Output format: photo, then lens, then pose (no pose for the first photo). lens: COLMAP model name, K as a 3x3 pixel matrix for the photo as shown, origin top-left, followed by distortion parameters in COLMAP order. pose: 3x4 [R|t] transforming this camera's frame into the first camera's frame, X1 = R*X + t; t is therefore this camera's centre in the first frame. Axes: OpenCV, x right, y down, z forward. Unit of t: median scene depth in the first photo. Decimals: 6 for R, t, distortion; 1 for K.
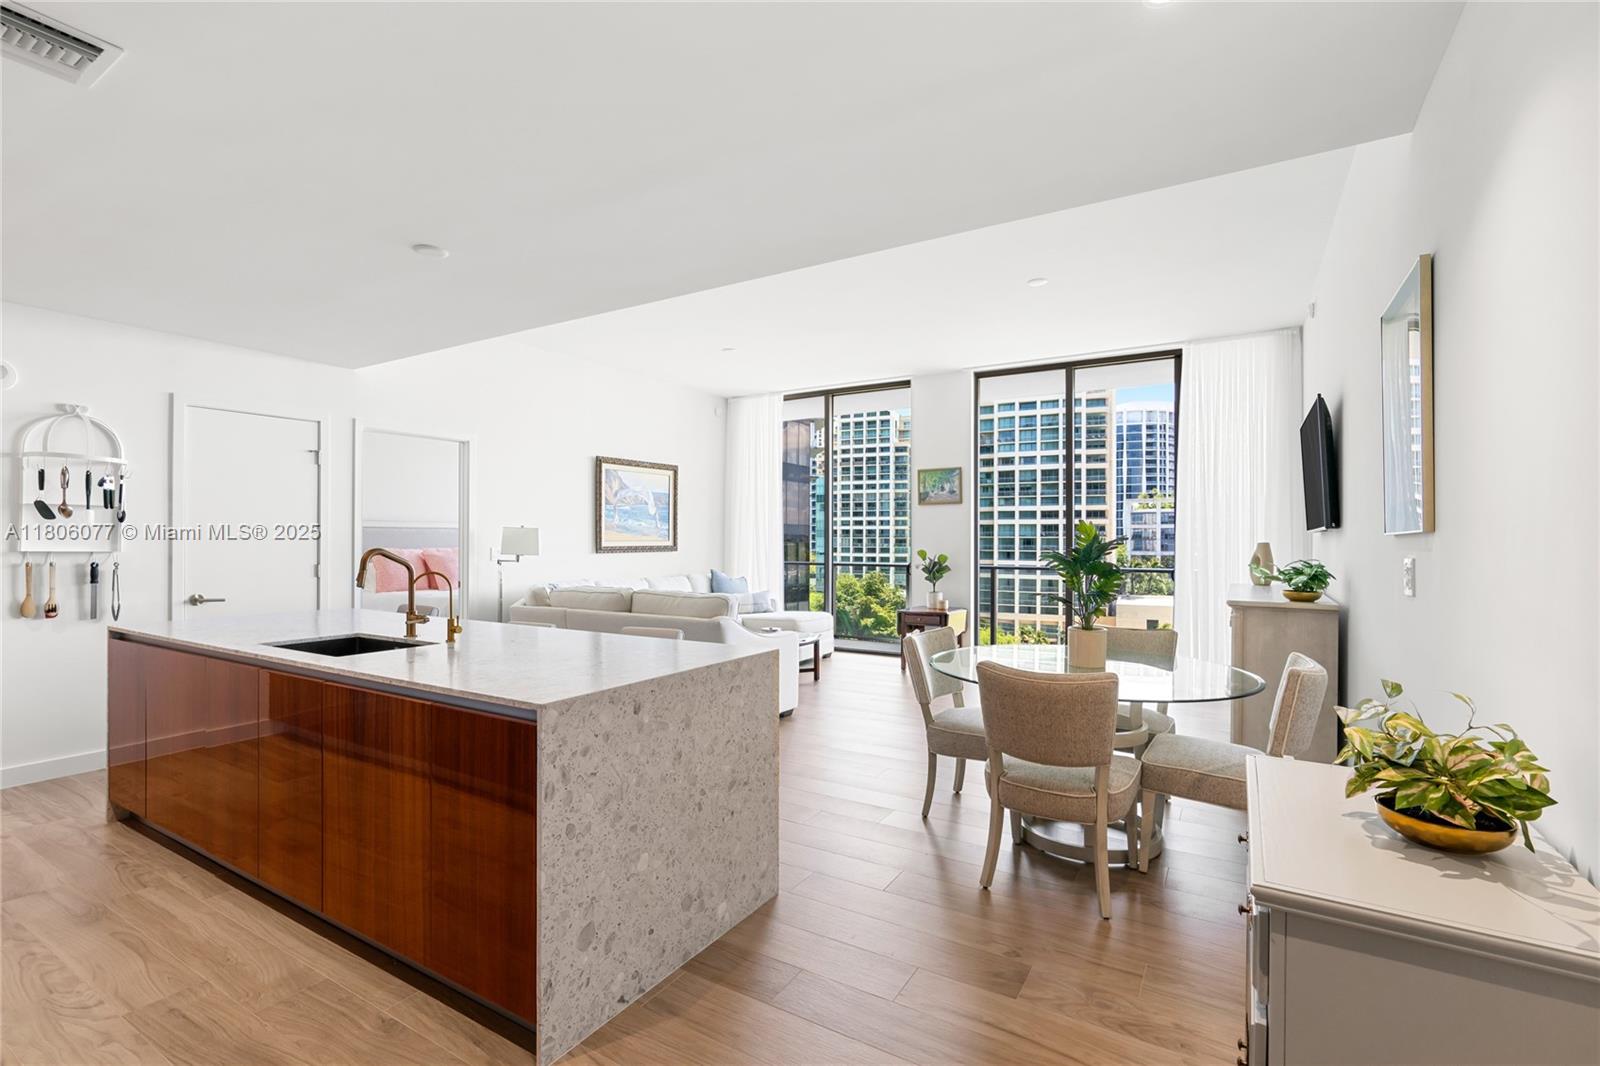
lens RADIAL K [[728.9, 0, 801.2], [0, 728.9, 530.3], [0, 0, 1]] dist [-0.007776, 0.001965]
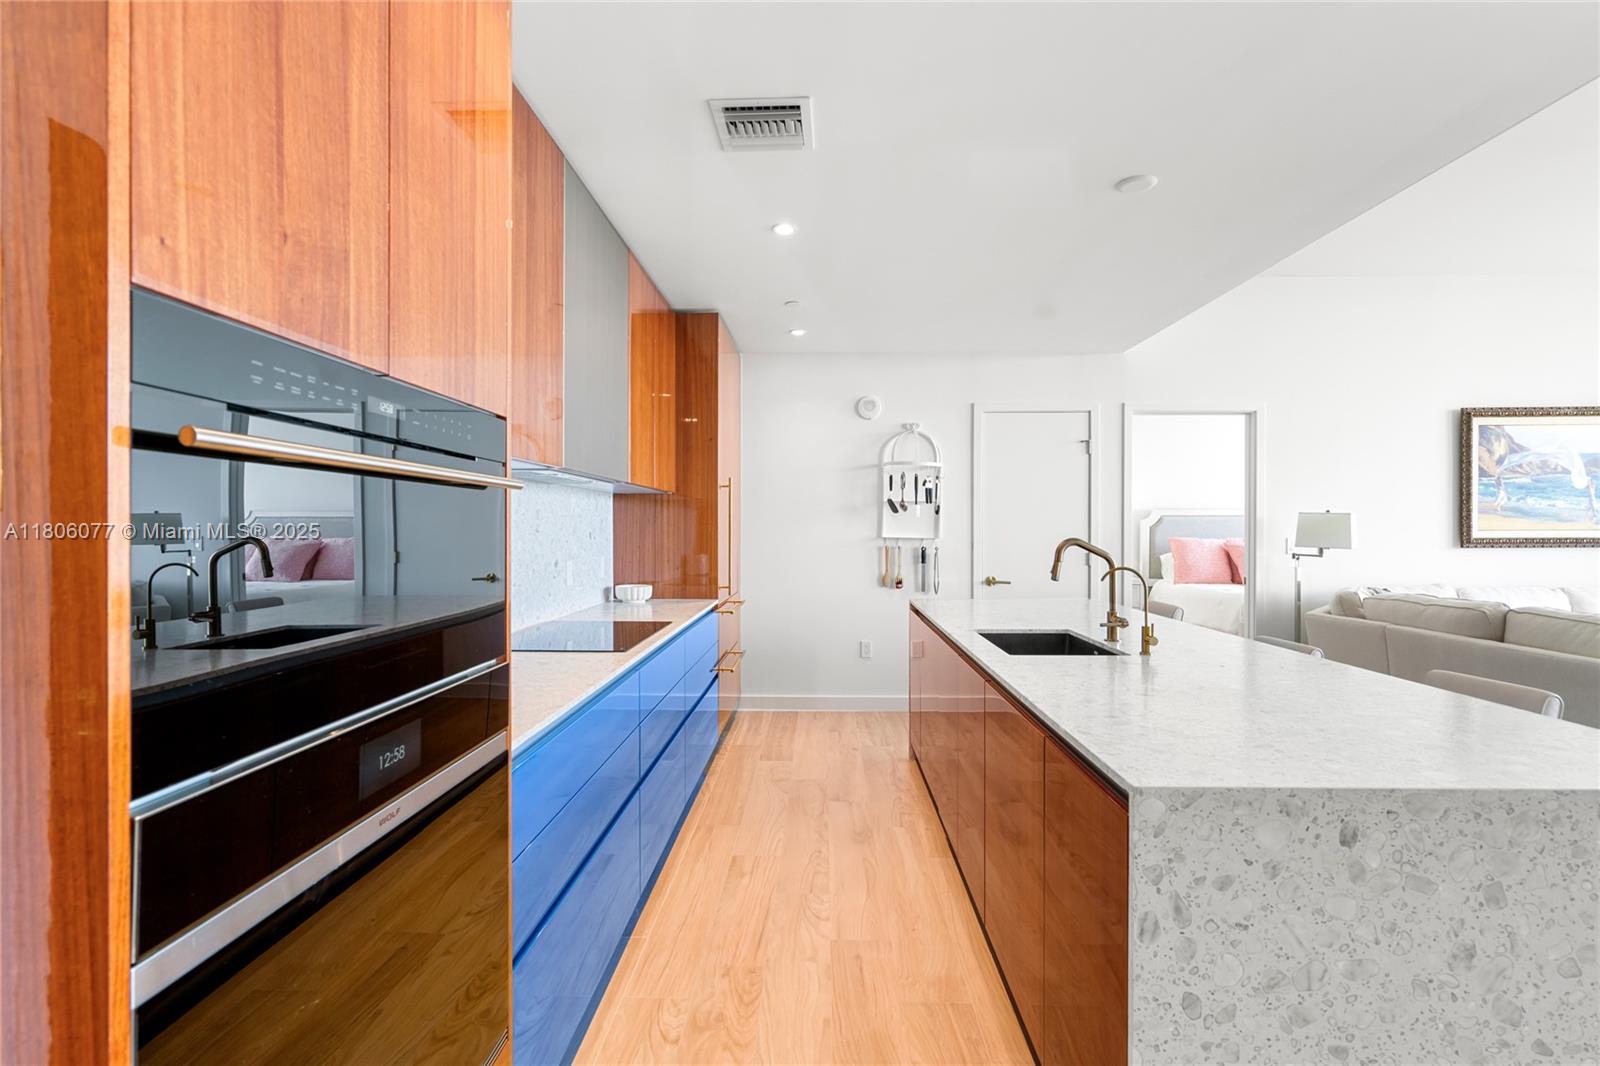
lens RADIAL K [[728.9, 0, 801.2], [0, 728.9, 530.3], [0, 0, 1]] dist [-0.007776, 0.001965]
pose [[0.490893, 0.001239, -0.871219, 0.016201], [0.011897, 0.999896, 0.008125, 0.002079], [0.871139, -0.014353, 0.490828, 0.131847]]
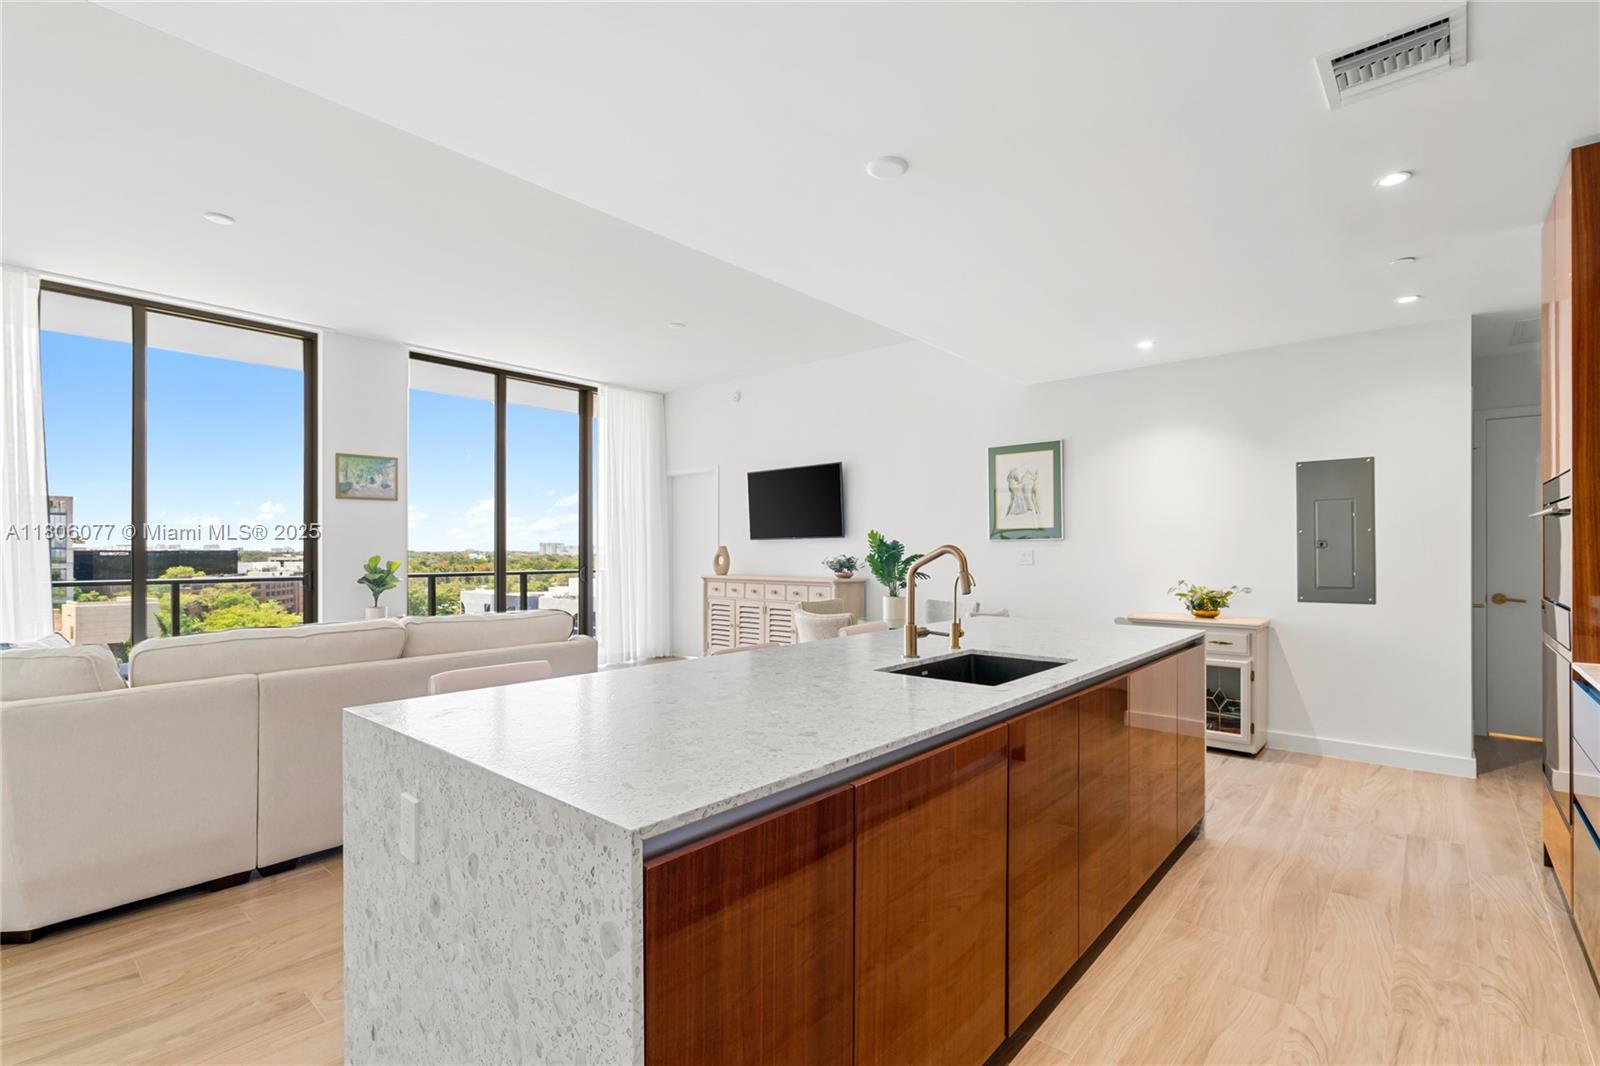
lens RADIAL K [[729.0, 0, 796.8], [0, 729.0, 548.3], [0, 0, 1]] dist [-0.002408, 0.000935]
pose [[0.178241, -0.000268, 0.983987, -0.680832], [-0.011974, 0.999925, 0.002441, 0.013977], [-0.983914, -0.012218, 0.178224, 0.499144]]
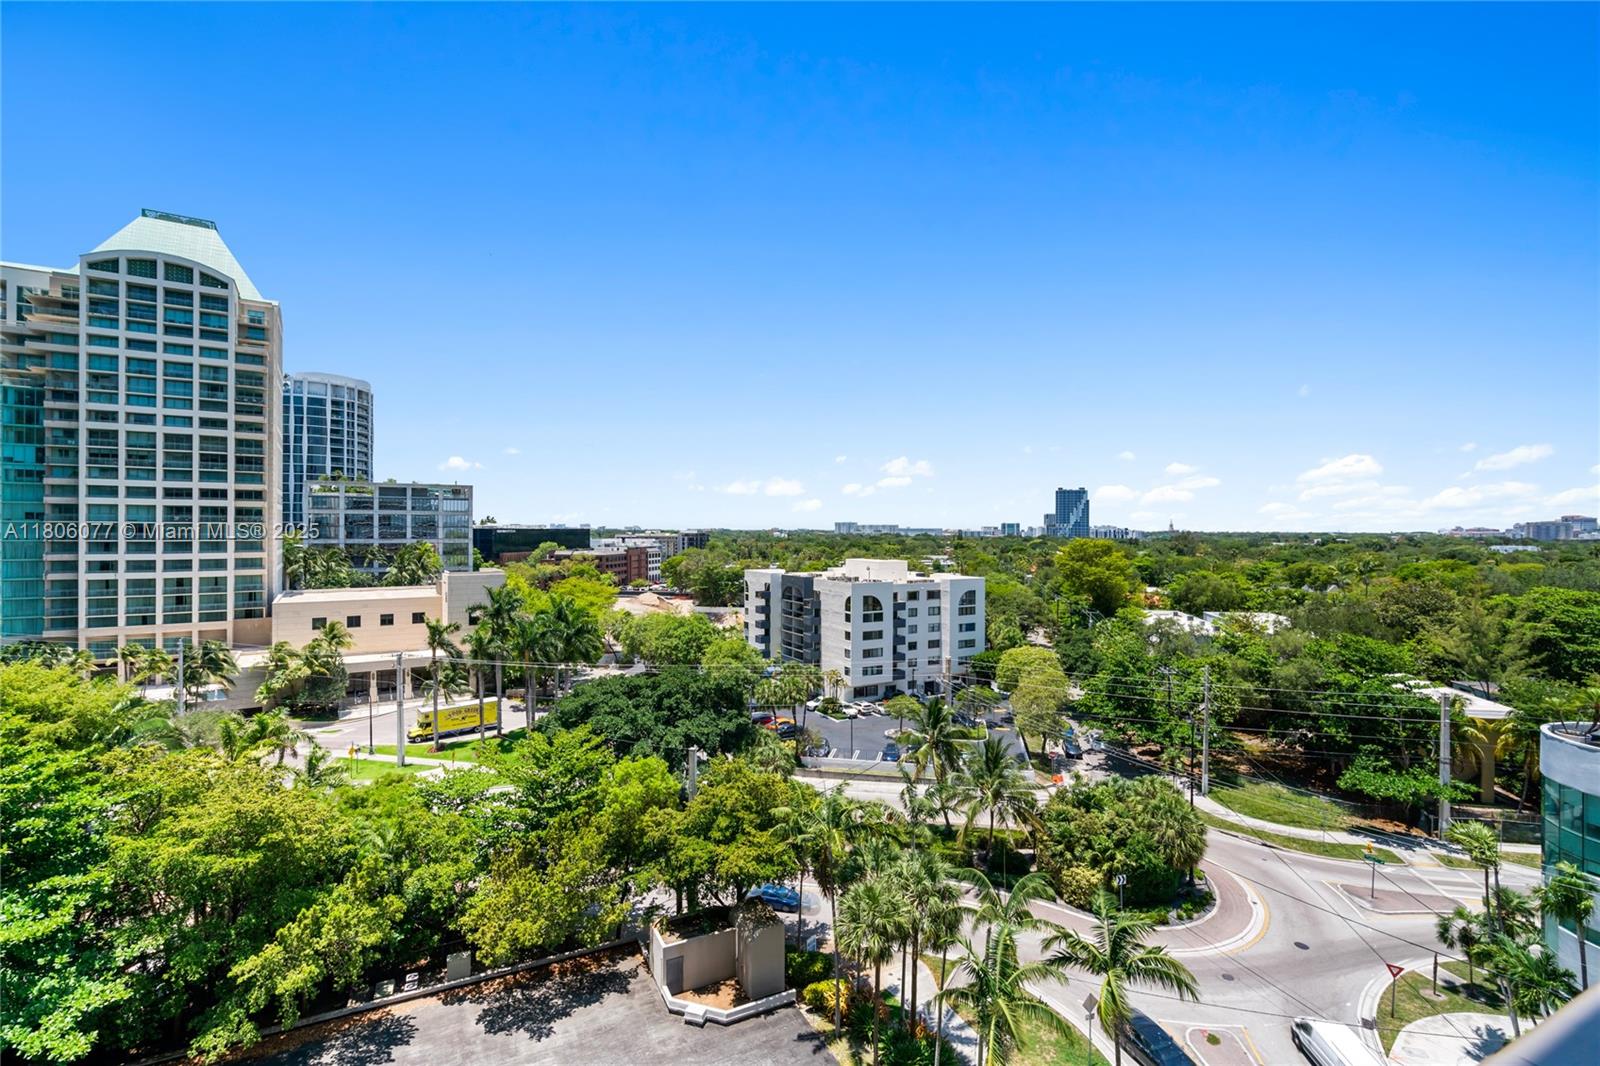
lens RADIAL K [[728.9, 0, 801.2], [0, 728.9, 530.3], [0, 0, 1]] dist [-0.007776, 0.001965]
pose [[0.534625, -0.001392, 0.845088, 1.271219], [-0.013922, 0.999848, 0.010454, 0.011218], [-0.844975, -0.017354, 0.534525, 0.991170]]
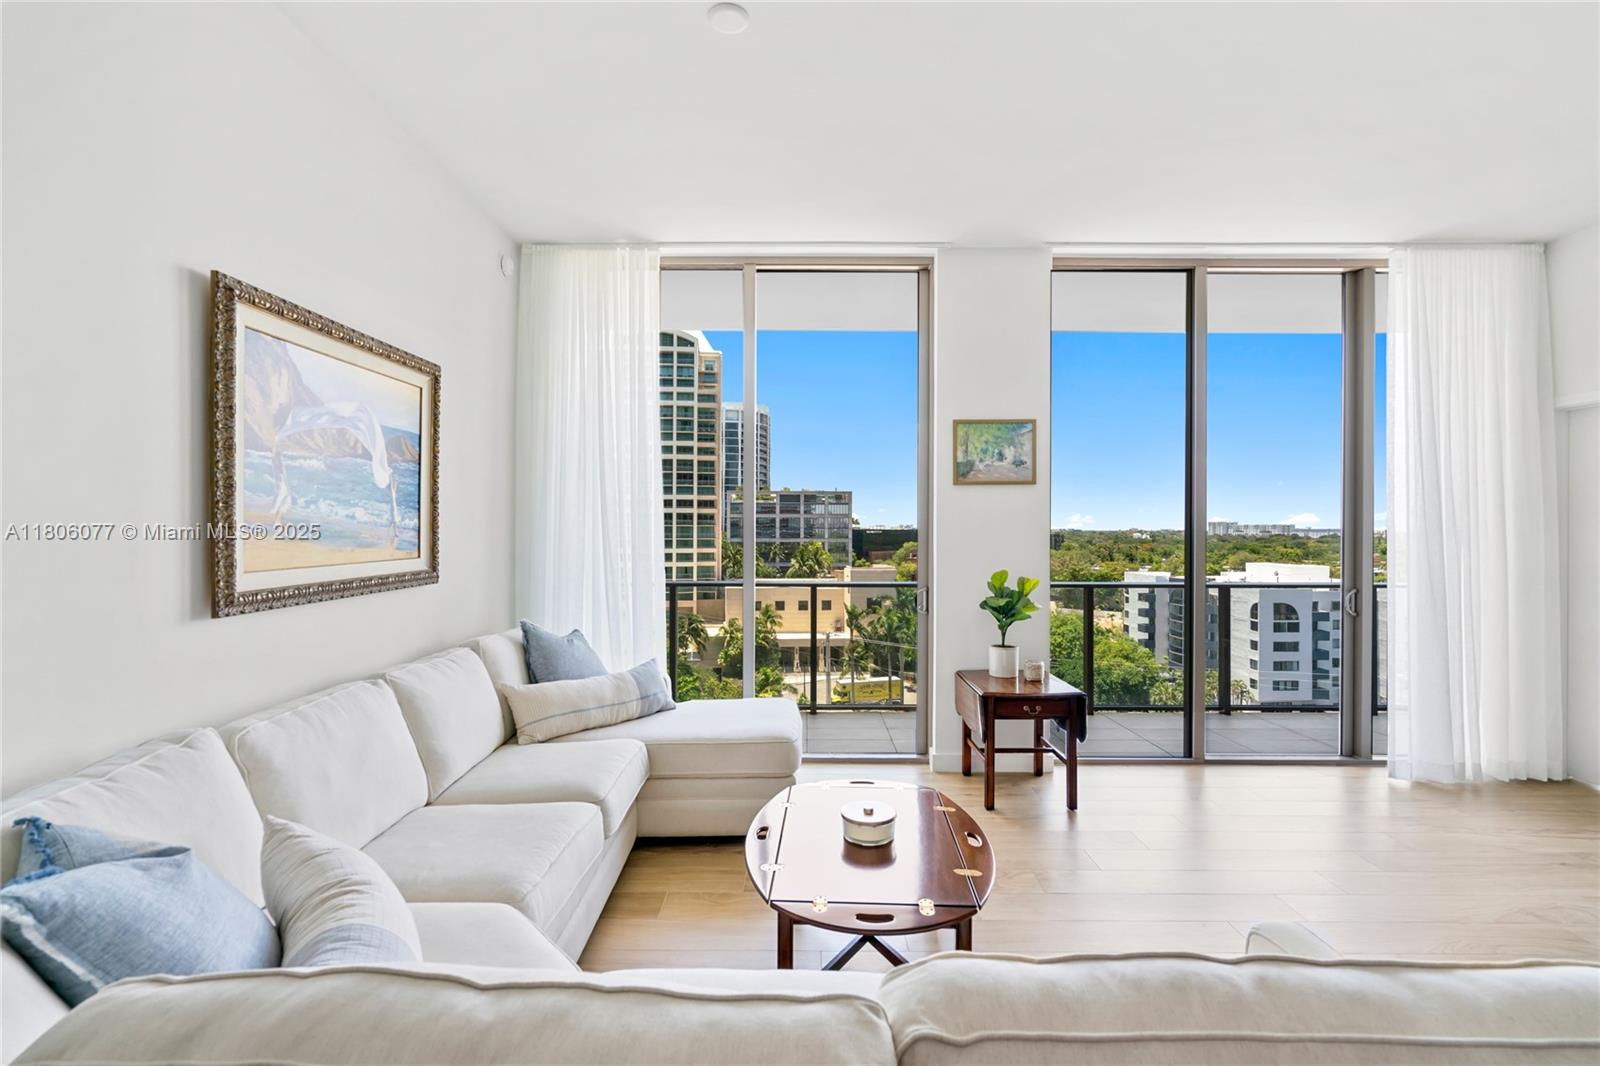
lens RADIAL K [[718.8, 0, 805.8], [0, 718.8, 526.9], [0, 0, 1]] dist [0.002540, 0.000844]
pose [[0.856703, 0.001770, 0.515807, -0.279133], [-0.008141, 0.999916, 0.010090, -0.010195], [-0.515746, -0.012843, 0.856645, 0.787231]]
